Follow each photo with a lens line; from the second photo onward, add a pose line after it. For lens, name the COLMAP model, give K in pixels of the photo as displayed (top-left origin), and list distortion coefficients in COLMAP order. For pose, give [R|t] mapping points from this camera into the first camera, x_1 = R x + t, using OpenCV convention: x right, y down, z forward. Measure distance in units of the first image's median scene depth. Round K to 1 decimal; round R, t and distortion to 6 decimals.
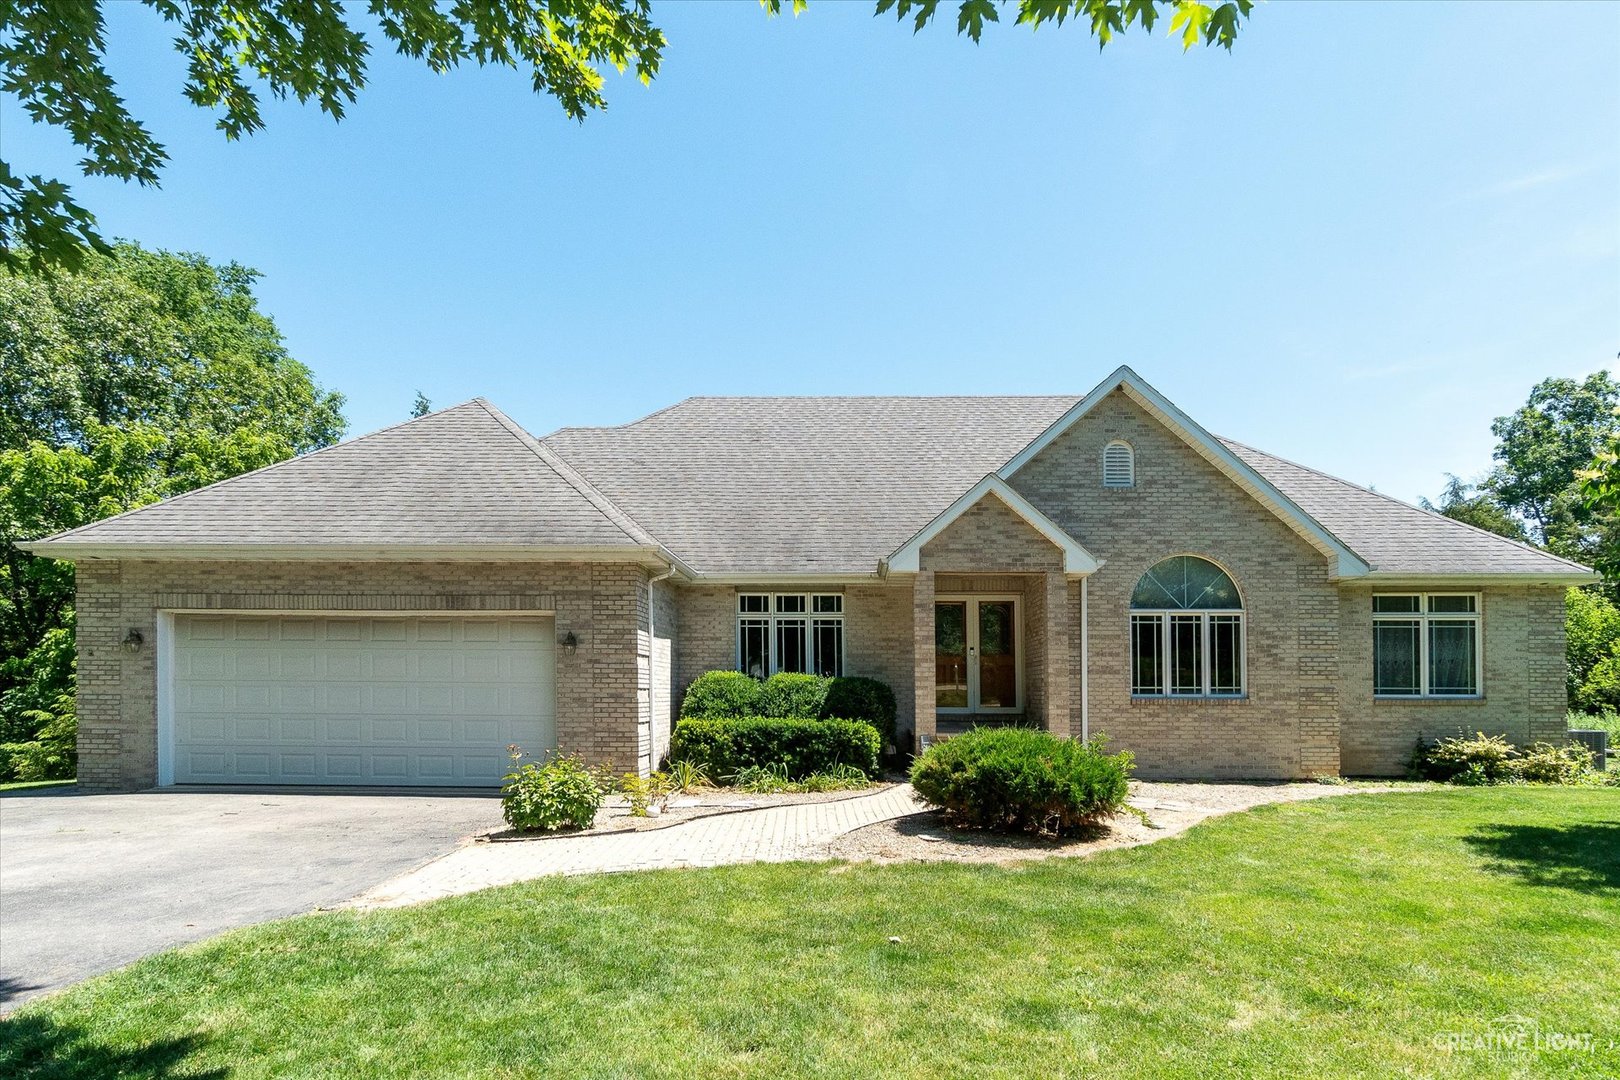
lens RADIAL K [[606.8, 0, 844.2], [0, 606.8, 596.7], [0, 0, 1]] dist [-0.000754, -0.000052]
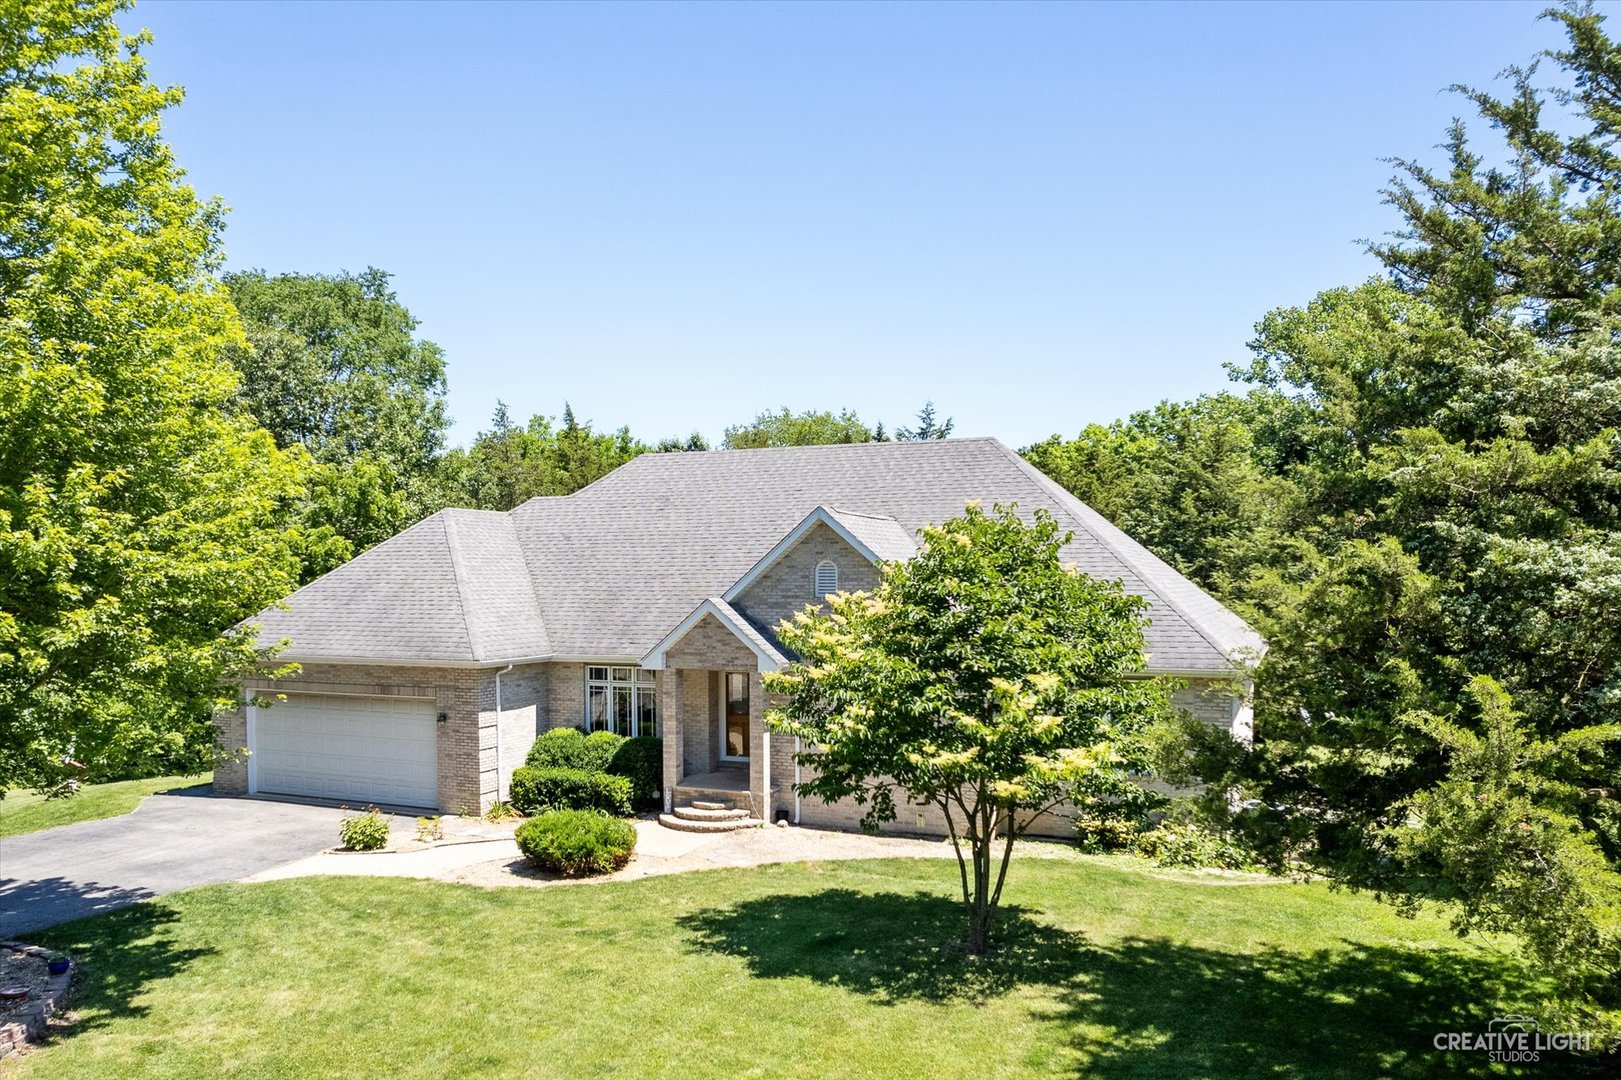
lens RADIAL K [[702.5, 0, 810.5], [0, 702.5, 540.0], [0, 0, 1]] dist [-0.002302, -0.000151]
pose [[0.965732, -0.031564, -0.257616, 0.943258], [0.031266, 0.999497, -0.005255, -0.344220], [0.257653, -0.002980, 0.966233, -0.509885]]
